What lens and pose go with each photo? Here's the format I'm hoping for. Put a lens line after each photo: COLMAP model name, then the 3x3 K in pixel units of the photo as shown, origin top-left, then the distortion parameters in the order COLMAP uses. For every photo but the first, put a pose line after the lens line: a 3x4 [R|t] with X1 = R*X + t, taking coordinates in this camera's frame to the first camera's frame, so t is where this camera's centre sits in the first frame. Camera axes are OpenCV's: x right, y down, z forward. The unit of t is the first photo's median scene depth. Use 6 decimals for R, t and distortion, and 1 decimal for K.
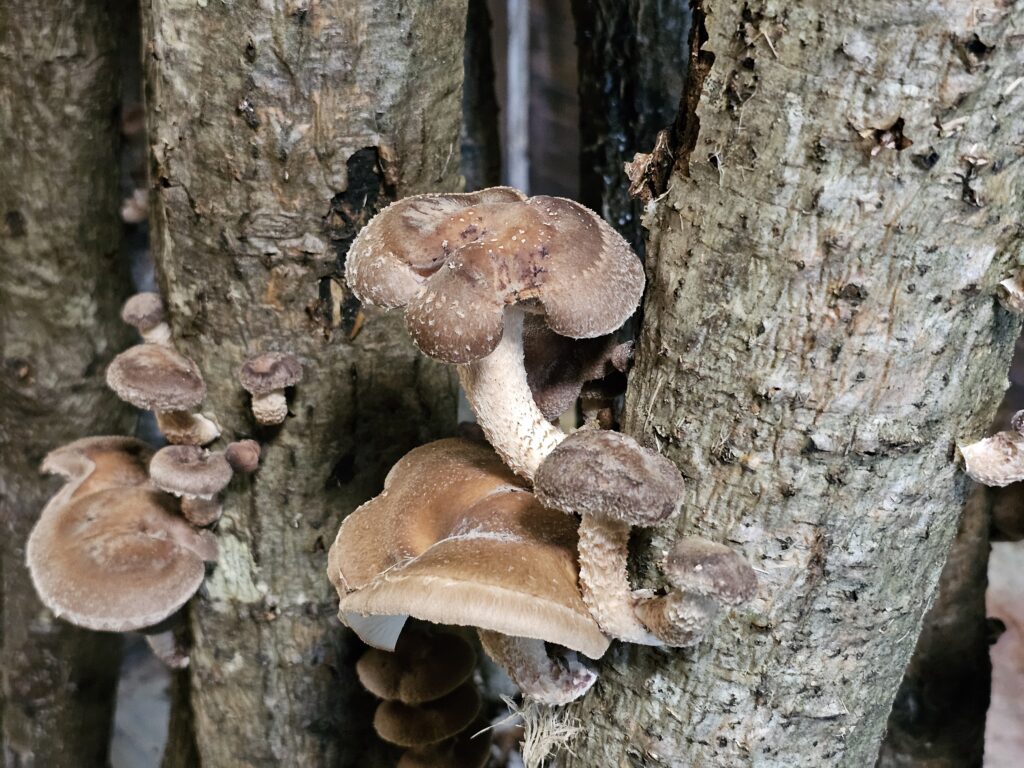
lens RADIAL K [[1371.1, 0, 511.7], [0, 1371.1, 367.1], [0, 0, 1]] dist [0.181793, -0.645938]
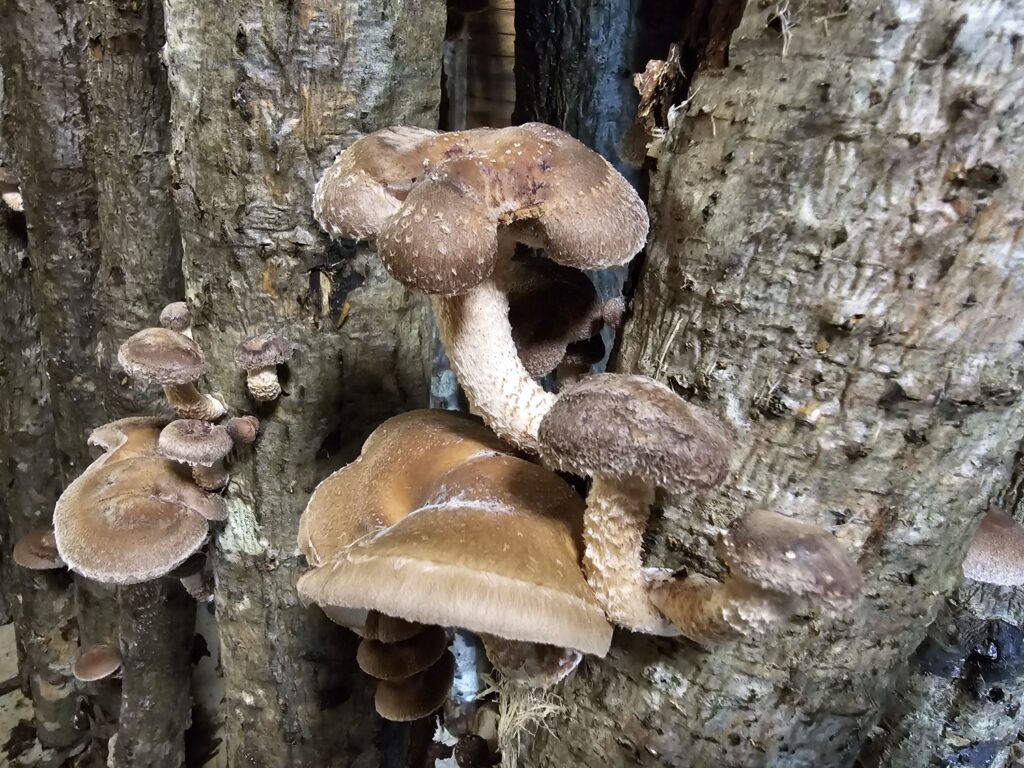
lens RADIAL K [[708.0, 0, 458.2], [0, 708.0, 385.4], [0, 0, 1]] dist [0.003409, -0.002890]
pose [[0.999873, 0.010670, 0.011858, -0.032299], [-0.010235, 0.999295, -0.036119, 0.065173], [-0.012235, 0.035993, 0.999277, 0.562782]]
